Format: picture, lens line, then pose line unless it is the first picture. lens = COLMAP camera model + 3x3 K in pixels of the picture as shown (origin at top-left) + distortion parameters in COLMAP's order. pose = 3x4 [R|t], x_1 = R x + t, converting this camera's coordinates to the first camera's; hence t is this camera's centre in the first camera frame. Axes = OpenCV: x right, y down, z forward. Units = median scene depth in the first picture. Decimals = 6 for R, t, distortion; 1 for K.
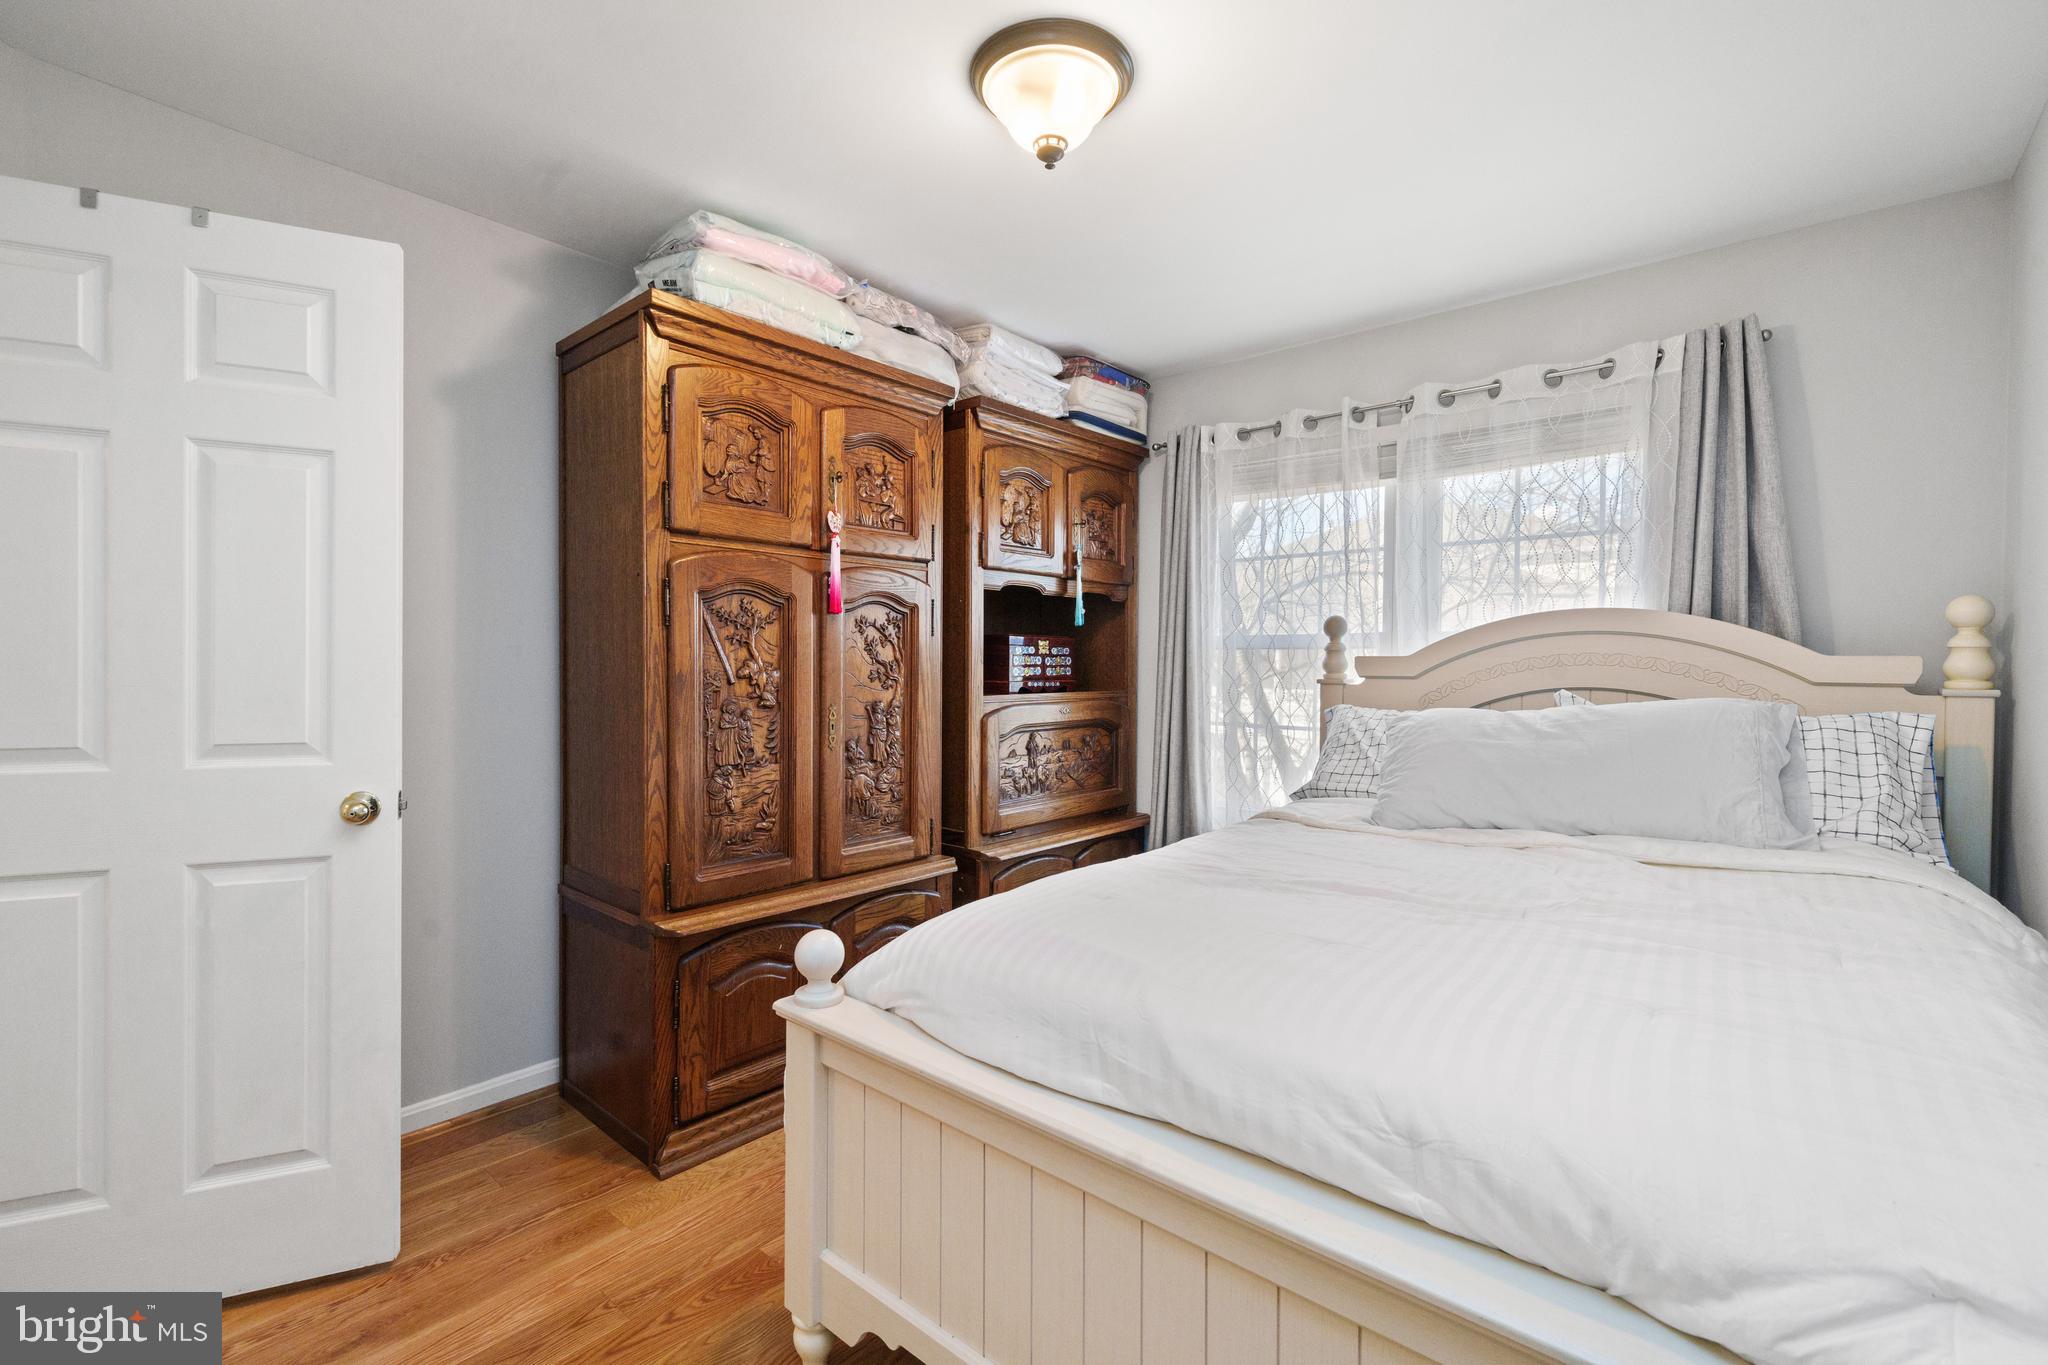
lens RADIAL K [[891.8, 0, 1031.4], [0, 891.8, 678.0], [0, 0, 1]] dist [0.001114, 0.000020]
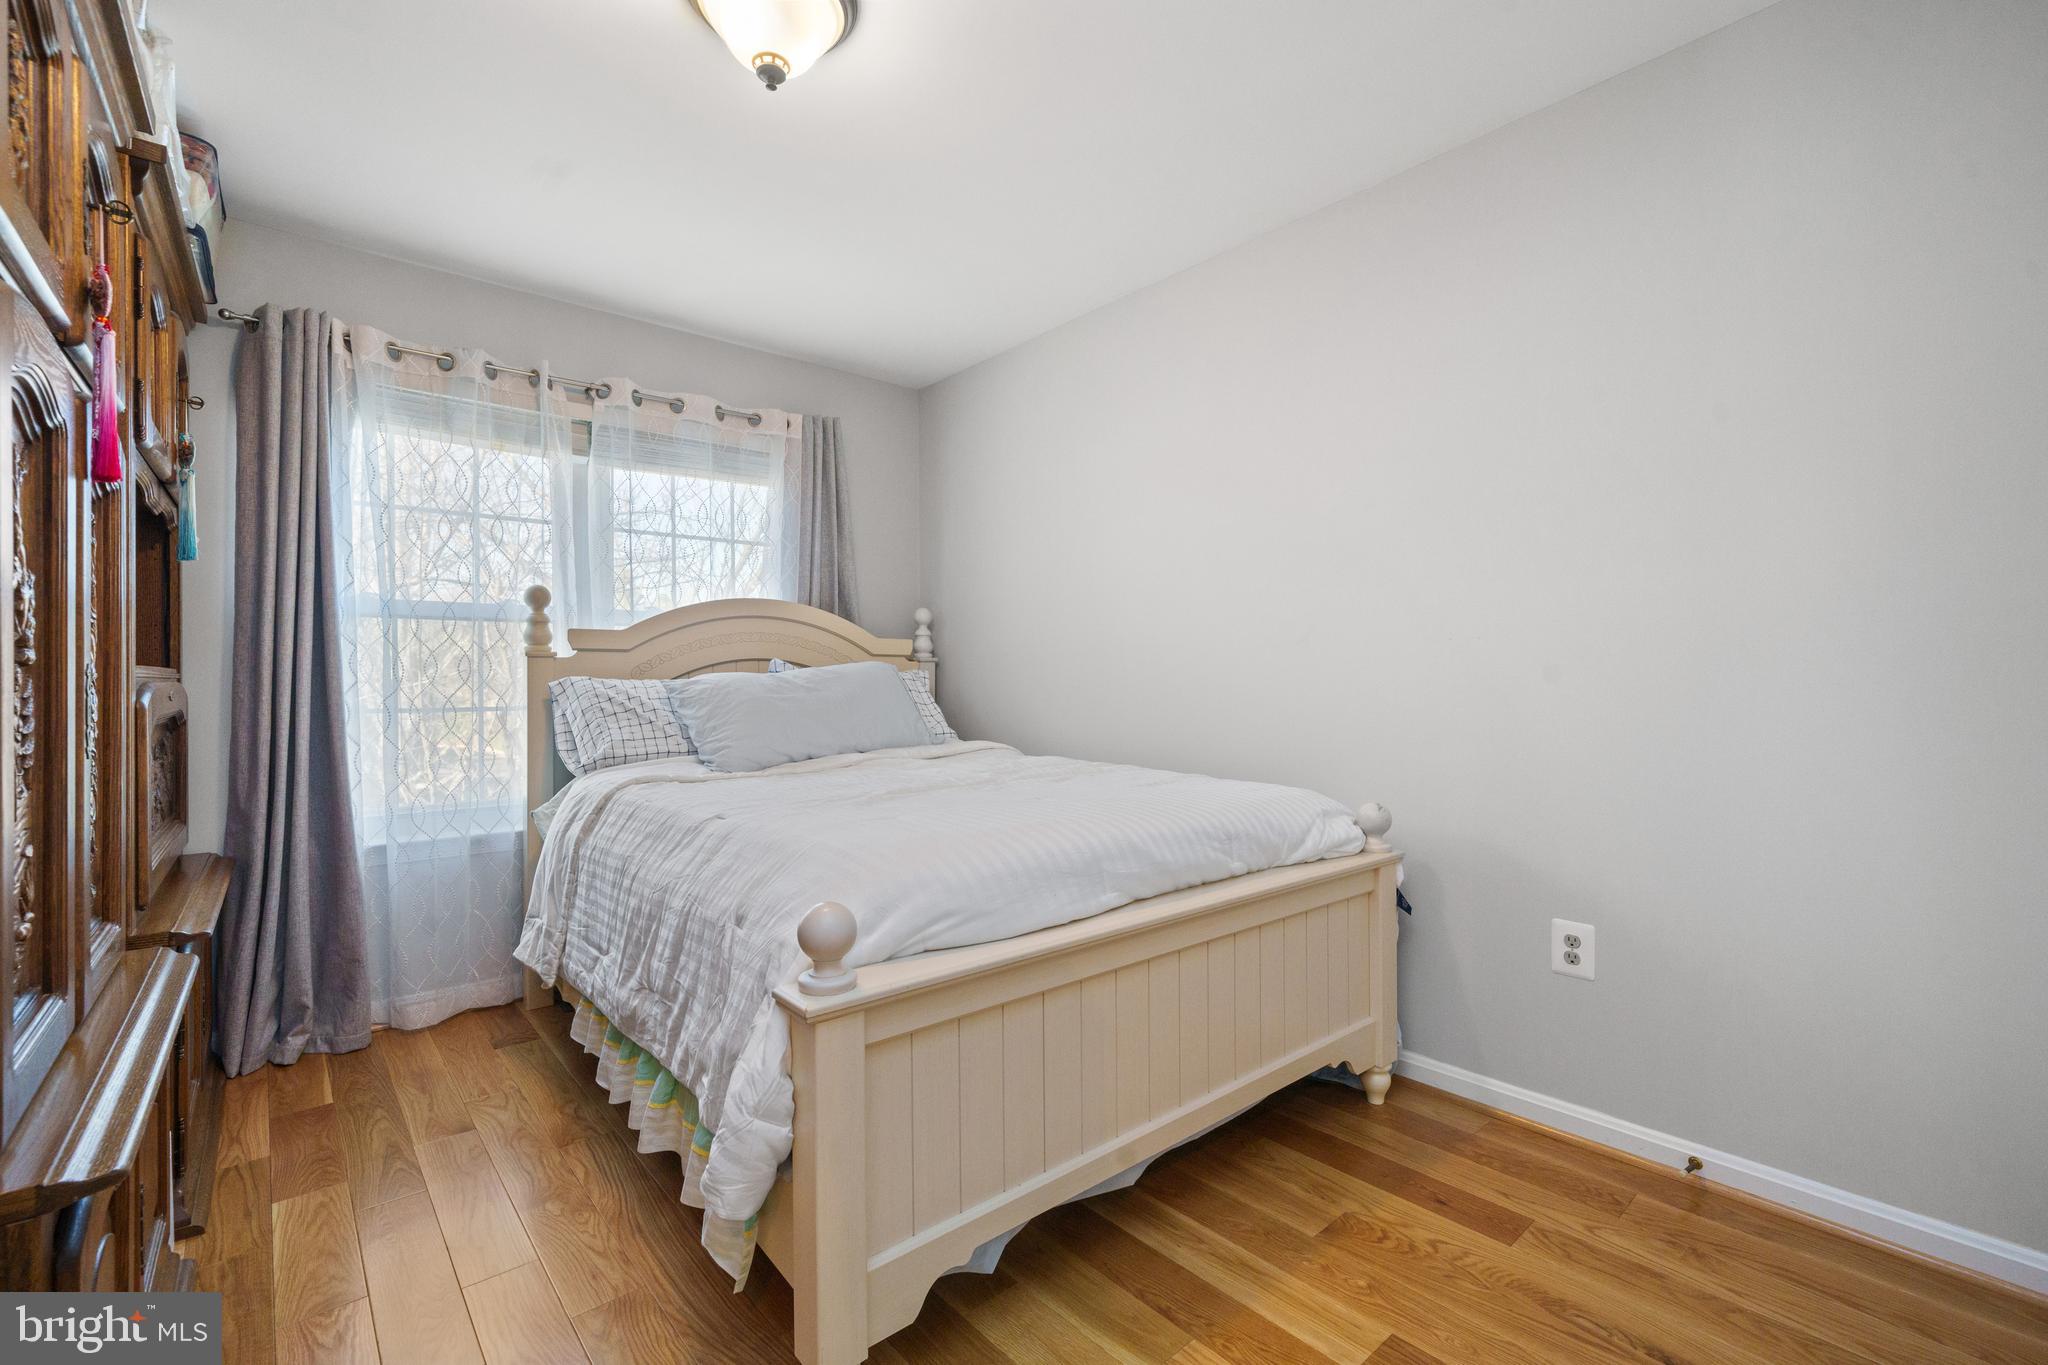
lens RADIAL K [[891.8, 0, 1034.8], [0, 891.8, 676.8], [0, 0, 1]] dist [0.001114, 0.000020]
pose [[0.150360, -0.008100, 0.988598, -0.567953], [0.016653, 0.999845, 0.005660, 0.034208], [-0.988491, 0.015612, 0.150472, 0.362363]]
